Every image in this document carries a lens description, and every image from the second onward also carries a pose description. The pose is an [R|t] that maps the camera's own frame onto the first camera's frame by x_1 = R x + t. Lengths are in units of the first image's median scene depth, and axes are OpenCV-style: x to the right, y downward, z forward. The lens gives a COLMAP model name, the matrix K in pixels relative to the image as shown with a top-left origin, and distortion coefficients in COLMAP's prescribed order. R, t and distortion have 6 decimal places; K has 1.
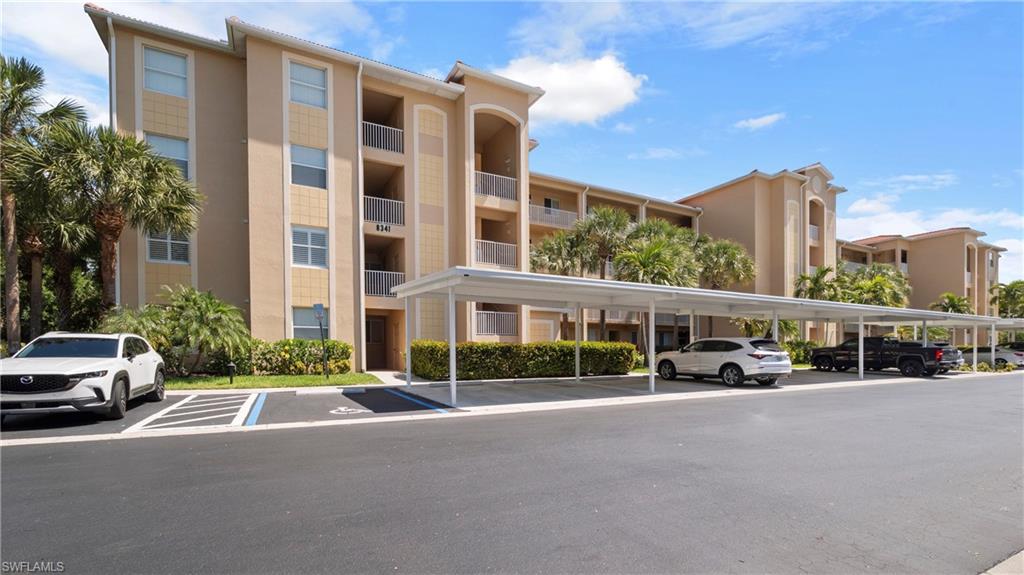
lens RADIAL K [[438.1, 0, 512.0], [0, 438.1, 287.5], [0, 0, 1]] dist [-0.000843, -0.000094]
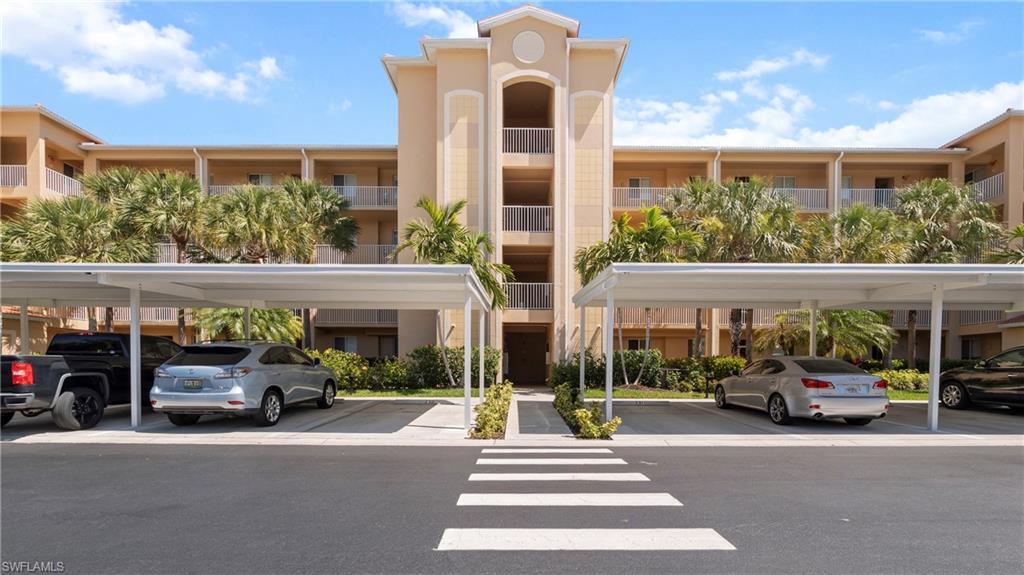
lens RADIAL K [[463.9, 0, 512.0], [0, 463.9, 287.5], [0, 0, 1]] dist [-0.000461, 0.000009]
pose [[0.883312, -0.070926, -0.463388, 0.172370], [0.060822, 0.997473, -0.036733, 0.011008], [0.464822, 0.004262, 0.885394, 0.099538]]
